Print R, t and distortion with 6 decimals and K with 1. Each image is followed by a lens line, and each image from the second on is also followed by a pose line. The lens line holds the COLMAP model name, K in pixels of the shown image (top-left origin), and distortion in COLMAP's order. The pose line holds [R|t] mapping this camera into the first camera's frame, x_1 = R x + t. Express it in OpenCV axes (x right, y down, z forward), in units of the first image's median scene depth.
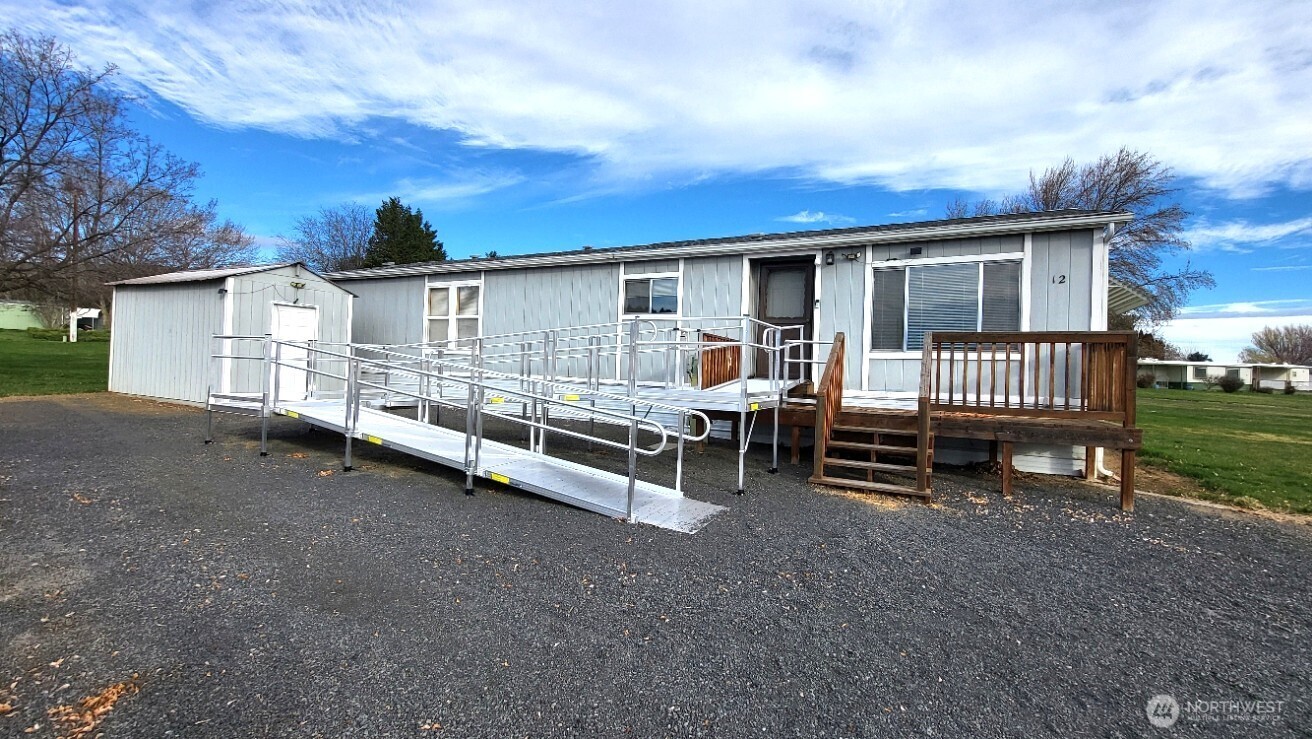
lens RADIAL K [[541.6, 0, 656.0], [0, 541.6, 369.5], [0, 0, 1]] dist [0.002208, 0.000036]
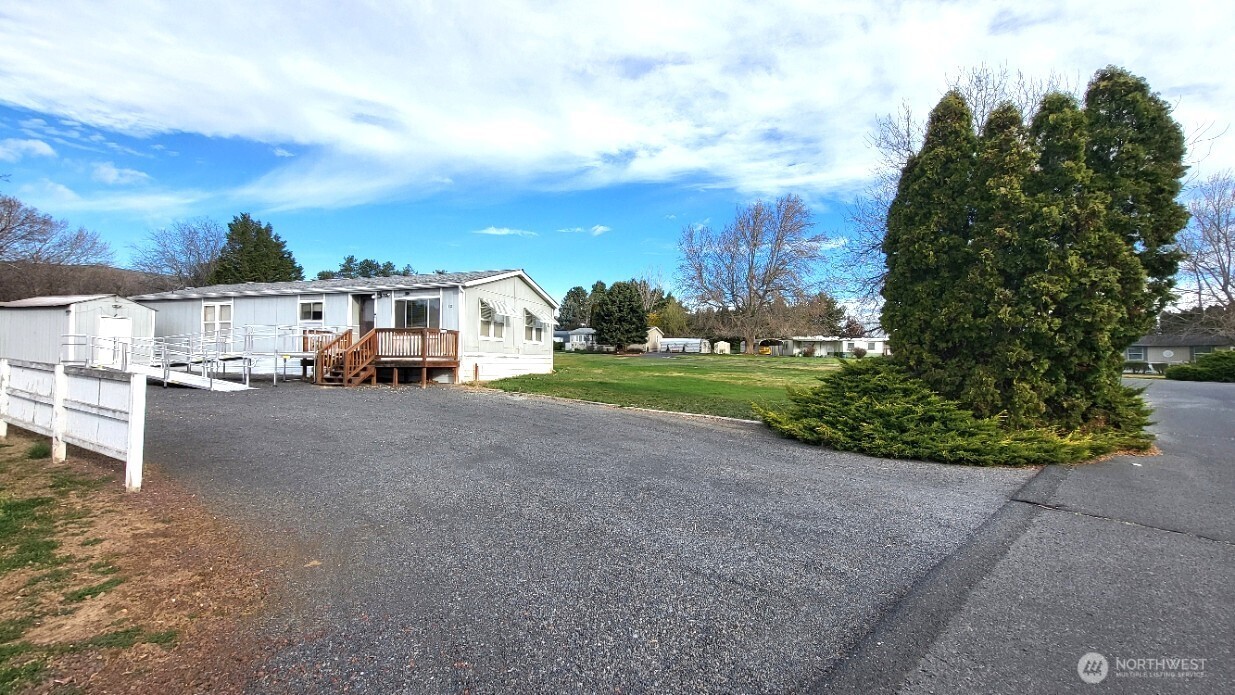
lens RADIAL K [[485.4, 0, 617.5], [0, 485.4, 347.5], [0, 0, 1]] dist [-0.000783, 0.000137]
pose [[0.986536, -0.025301, 0.161577, 0.795798], [0.027706, 0.999536, -0.012649, 0.054209], [-0.161182, 0.016956, 0.986779, -0.953064]]
